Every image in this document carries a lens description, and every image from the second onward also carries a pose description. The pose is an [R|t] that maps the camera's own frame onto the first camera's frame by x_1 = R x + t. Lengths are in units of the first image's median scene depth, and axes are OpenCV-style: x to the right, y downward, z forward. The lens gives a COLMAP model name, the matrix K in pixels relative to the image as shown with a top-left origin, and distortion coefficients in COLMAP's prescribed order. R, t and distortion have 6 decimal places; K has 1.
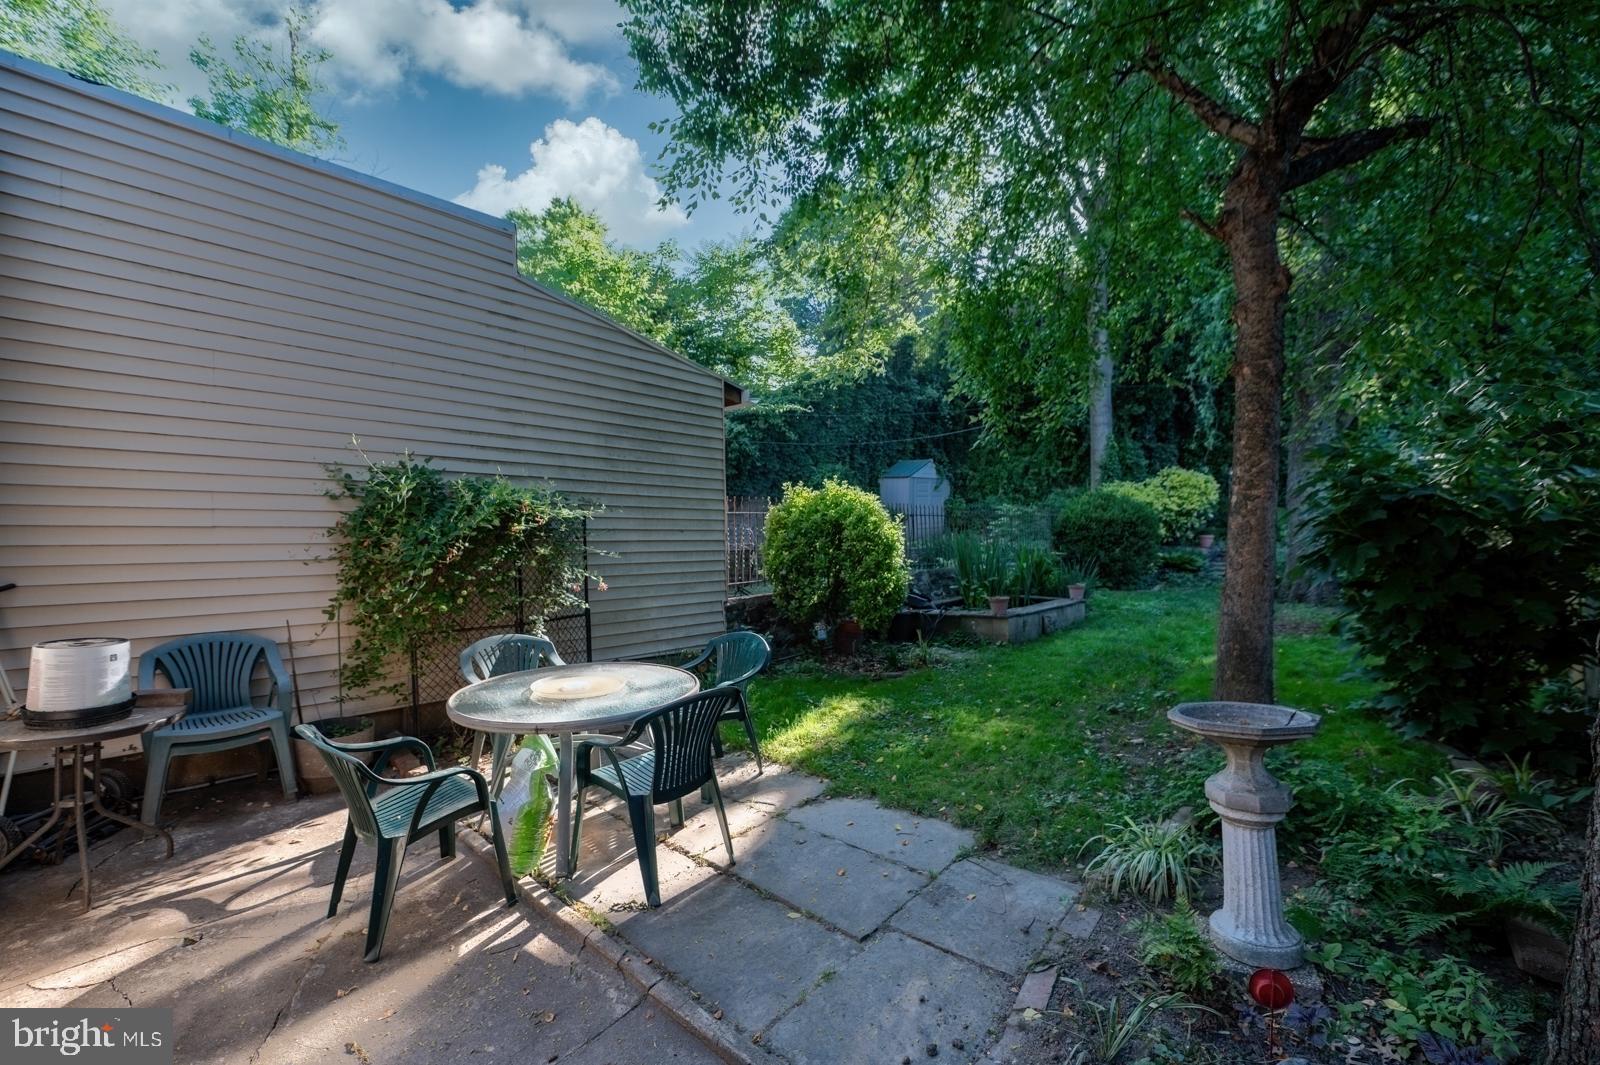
lens RADIAL K [[649.3, 0, 798.6], [0, 649.3, 549.5], [0, 0, 1]] dist [-0.004264, -0.000194]
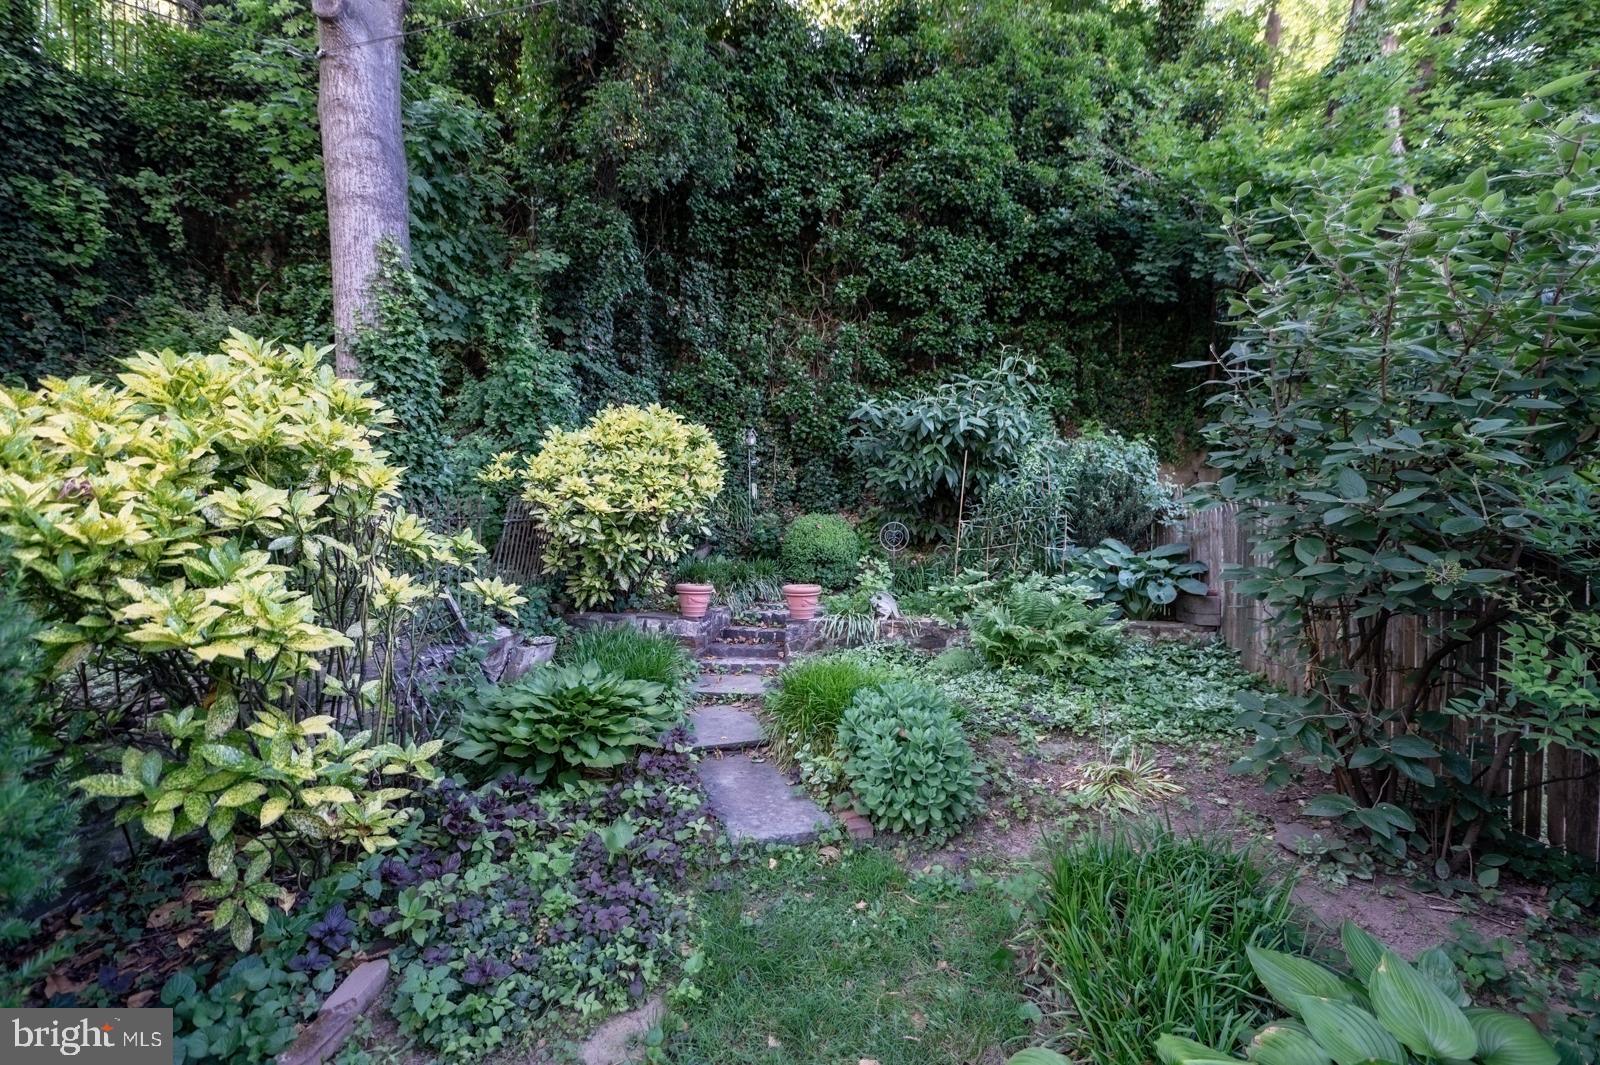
lens RADIAL K [[649.3, 0, 771.5], [0, 649.3, 540.1], [0, 0, 1]] dist [-0.004264, -0.000194]
pose [[0.819164, 0.005540, 0.573532, 0.449655], [0.011291, 0.999604, -0.025783, -0.036672], [-0.573448, 0.027597, 0.818777, 0.666450]]
